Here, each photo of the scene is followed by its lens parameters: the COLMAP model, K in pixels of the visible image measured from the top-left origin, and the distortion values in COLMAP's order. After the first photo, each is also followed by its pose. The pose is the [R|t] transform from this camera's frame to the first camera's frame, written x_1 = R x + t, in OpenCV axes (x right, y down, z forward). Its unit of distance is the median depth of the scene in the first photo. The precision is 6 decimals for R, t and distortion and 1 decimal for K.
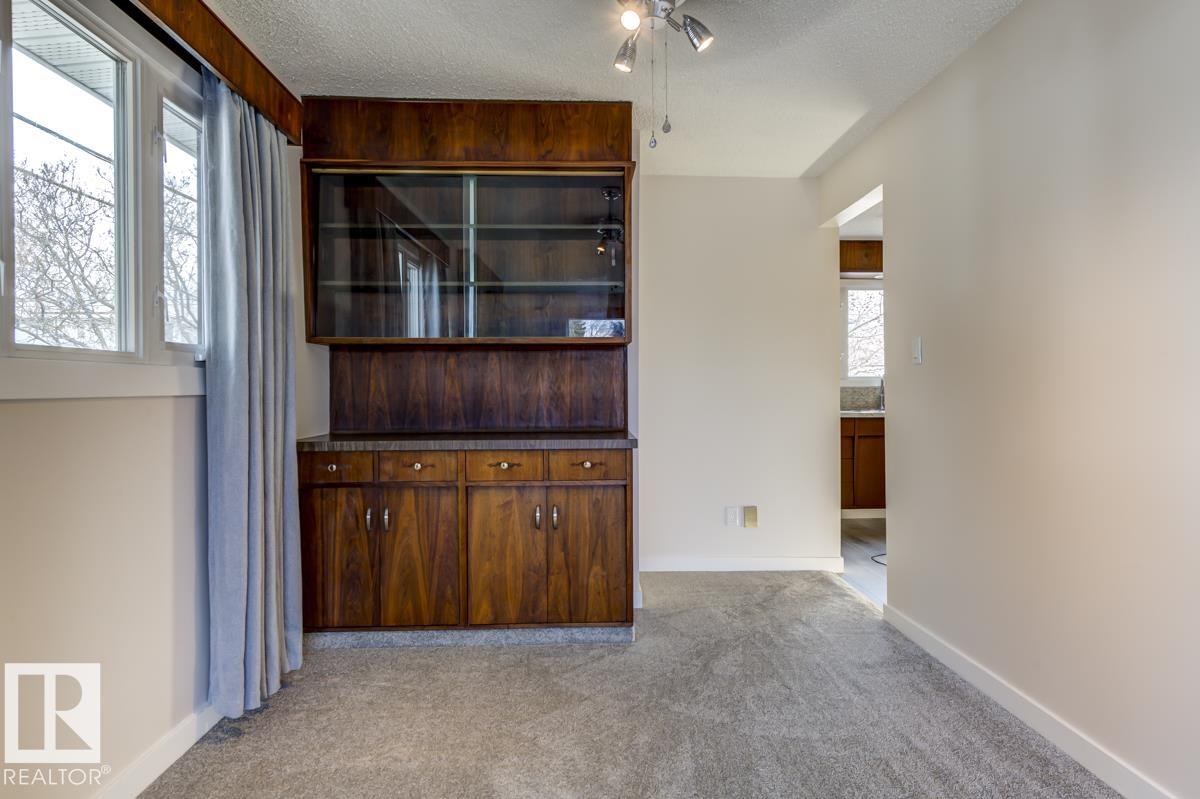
lens RADIAL K [[693.4, 0, 602.9], [0, 693.4, 387.7], [0, 0, 1]] dist [0.000592, 0.000082]
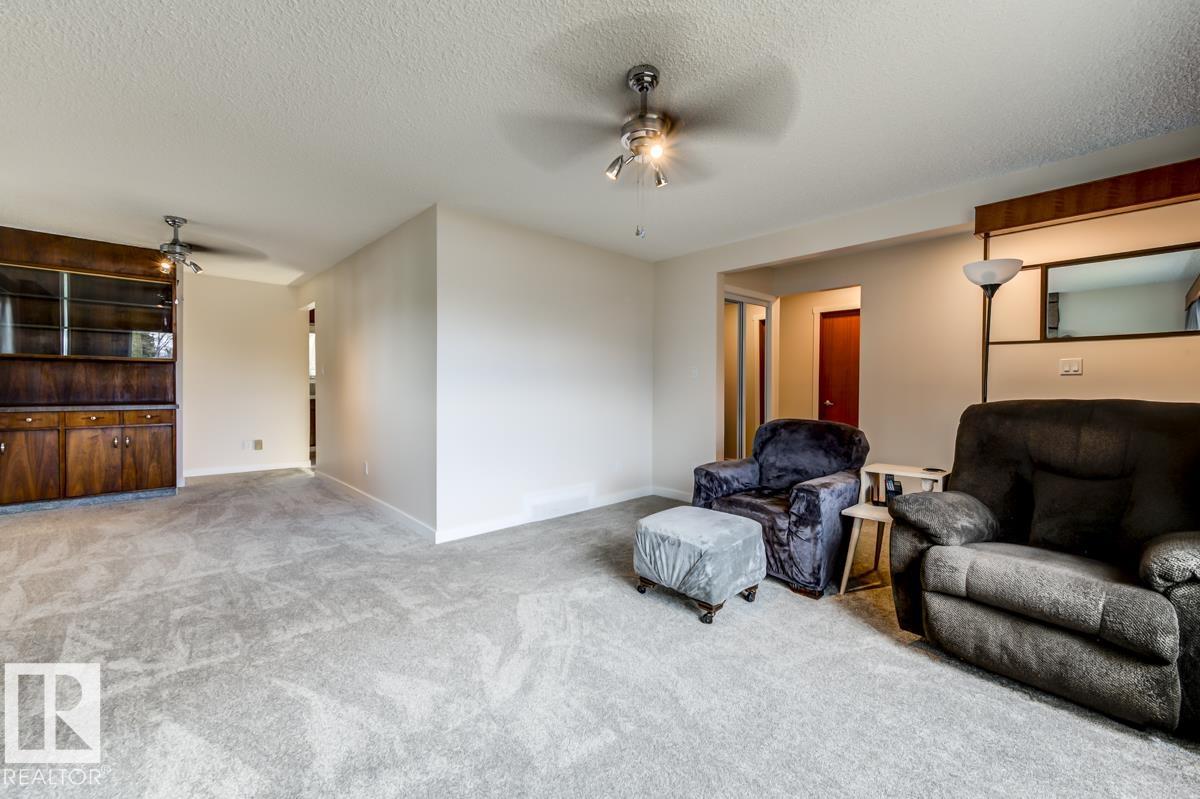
lens RADIAL K [[493.1, 0, 614.4], [0, 493.1, 391.2], [0, 0, 1]] dist [0.013133, -0.000052]
pose [[0.749532, 0.002248, 0.661964, 0.037903], [-0.009893, 0.999921, 0.007806, 0.002942], [-0.661894, -0.012400, 0.749495, -1.157414]]
